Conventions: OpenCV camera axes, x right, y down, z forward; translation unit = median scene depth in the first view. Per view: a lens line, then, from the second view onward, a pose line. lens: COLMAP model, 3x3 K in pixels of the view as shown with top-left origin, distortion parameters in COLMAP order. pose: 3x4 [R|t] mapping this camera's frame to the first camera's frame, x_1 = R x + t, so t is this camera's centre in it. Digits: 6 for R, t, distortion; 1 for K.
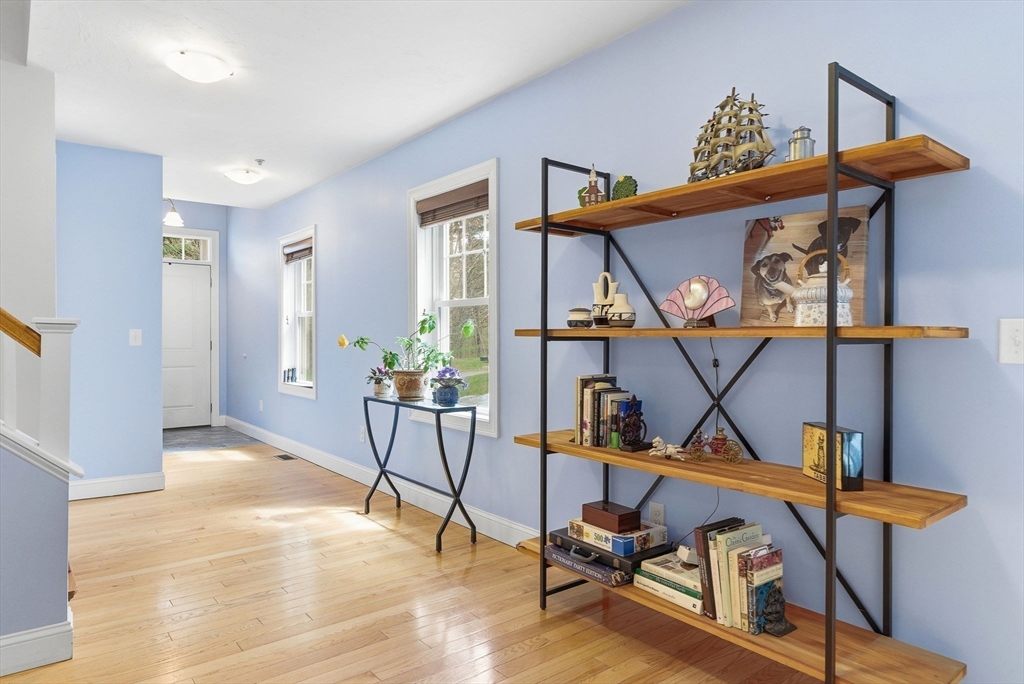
lens RADIAL K [[618.6, 0, 511.4], [0, 618.6, 335.3], [0, 0, 1]] dist [-0.001281, -0.000185]
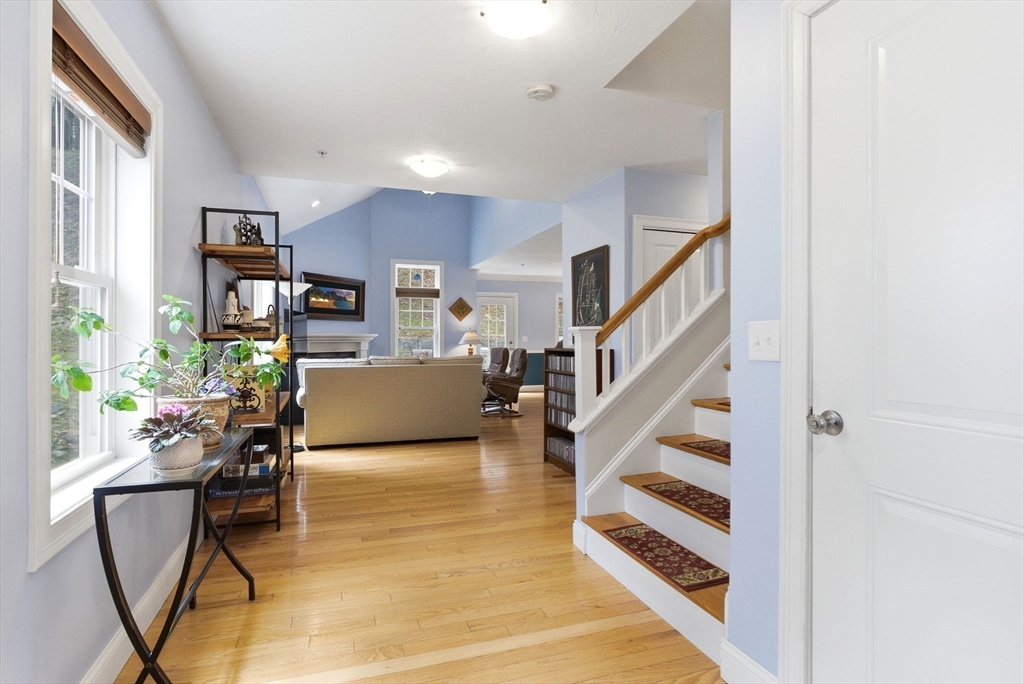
lens RADIAL K [[498.7, 0, 510.3], [0, 498.7, 334.3], [0, 0, 1]] dist [-0.000953, -0.000065]
pose [[-0.934907, 0.001015, 0.354890, -0.673469], [-0.001246, 0.999980, -0.006143, 0.000330], [-0.354889, -0.006185, -0.934888, 1.499146]]
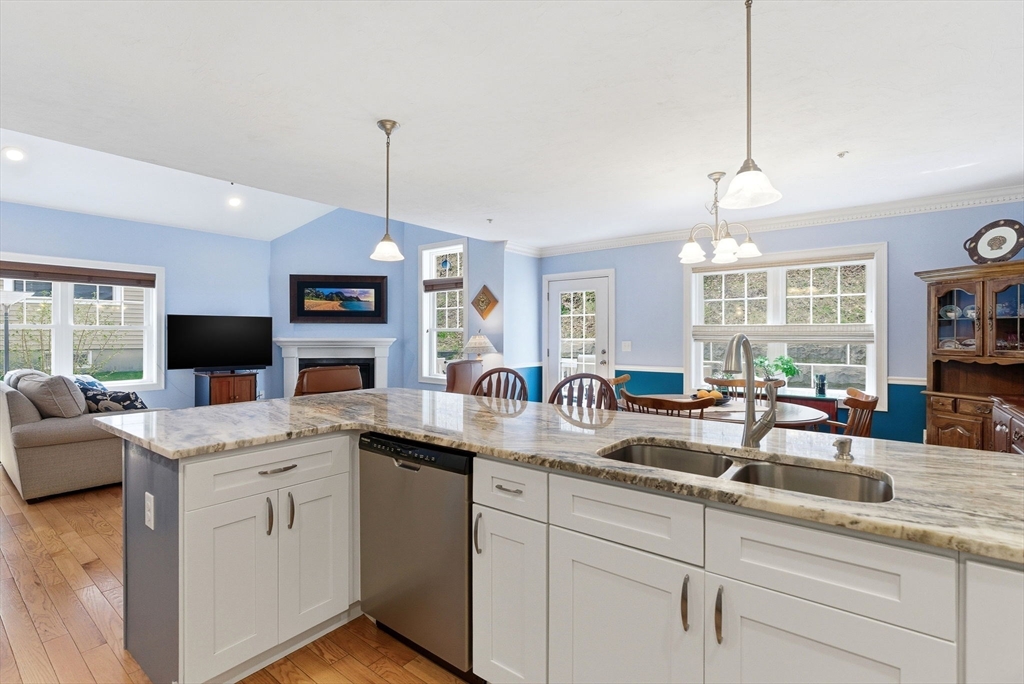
lens RADIAL K [[473.8, 0, 515.5], [0, 473.8, 337.6], [0, 0, 1]] dist [0.000846, 0.000661]
pose [[-0.234241, -0.005004, 0.972166, -1.266084], [-0.000981, 0.999987, 0.004910, -0.032374], [-0.972178, 0.000197, -0.234243, -0.867287]]
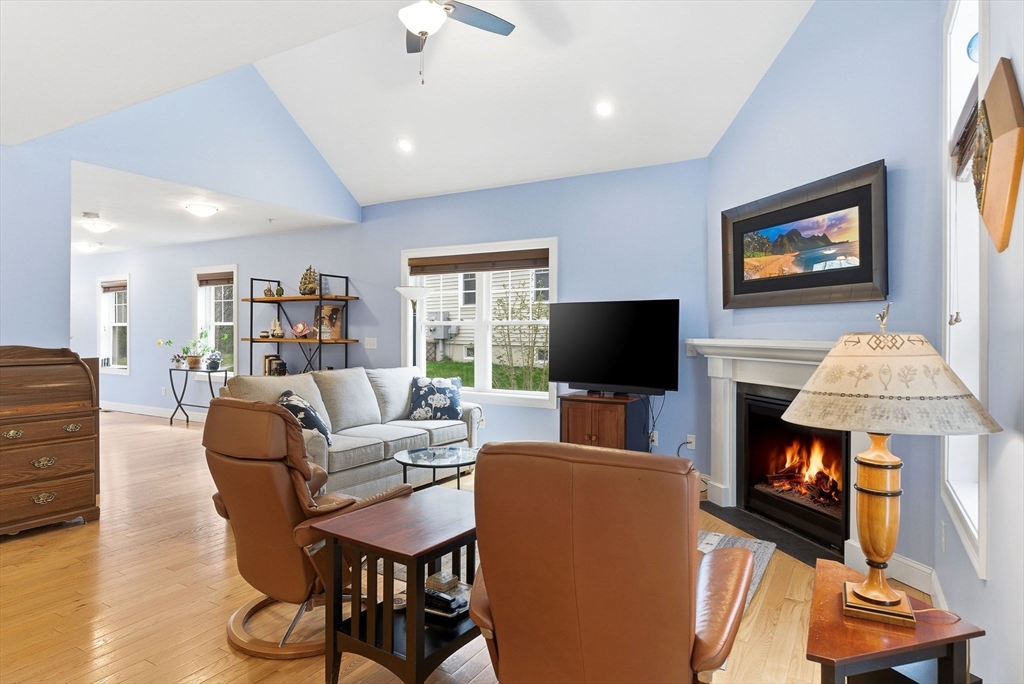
lens RADIAL K [[618.6, 0, 511.4], [0, 618.6, 335.3], [0, 0, 1]] dist [-0.001281, -0.000185]
pose [[0.941352, 0.001647, 0.337423, 0.163309], [-0.003738, 0.999978, 0.005549, -0.033293], [-0.337406, -0.006484, 0.941337, -1.542467]]
